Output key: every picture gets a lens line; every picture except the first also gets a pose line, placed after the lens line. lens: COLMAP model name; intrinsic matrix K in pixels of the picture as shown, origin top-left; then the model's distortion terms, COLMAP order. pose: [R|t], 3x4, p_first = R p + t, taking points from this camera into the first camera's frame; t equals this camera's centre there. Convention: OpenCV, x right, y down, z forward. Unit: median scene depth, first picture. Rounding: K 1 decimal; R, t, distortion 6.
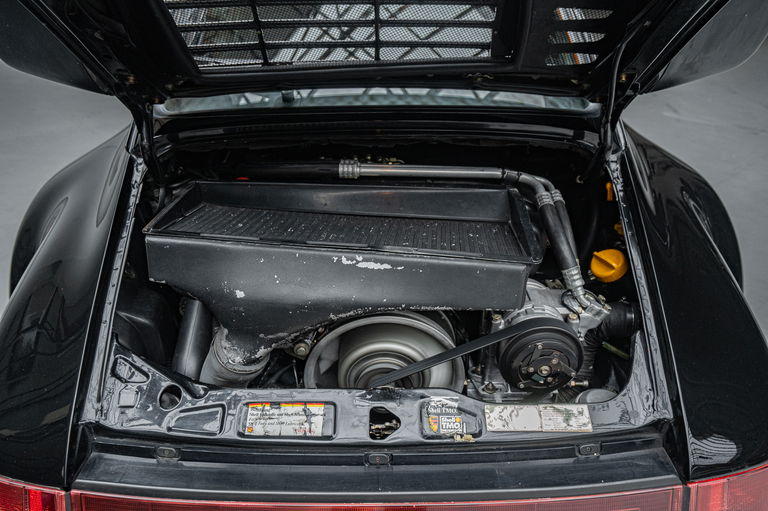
lens RADIAL K [[550.5, 0, 384.0], [0, 550.5, 255.5], [0, 0, 1]] dist [0.000317, 0.000068]
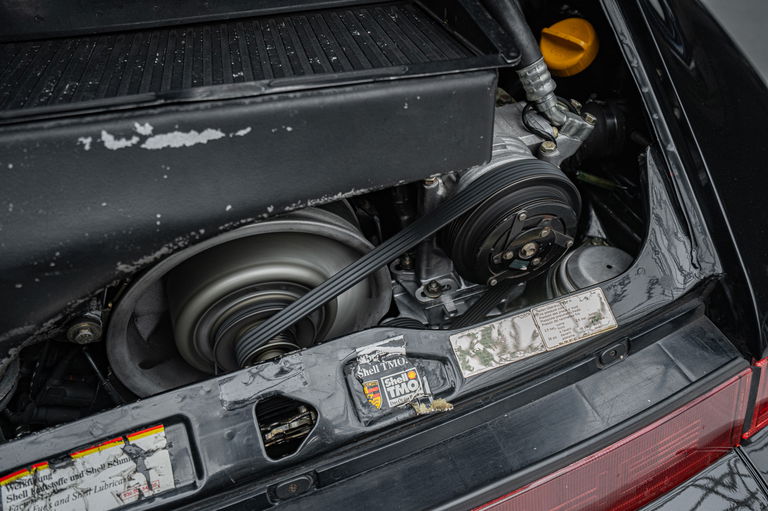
lens RADIAL K [[587.8, 0, 384.0], [0, 587.8, 255.5], [0, 0, 1]] dist [-0.000436, 0.073951]
pose [[0.937501, -0.262465, 0.228483, 0.000340], [0.183795, 0.931010, 0.315342, -0.013640], [-0.295486, -0.253639, 0.921062, 0.470229]]
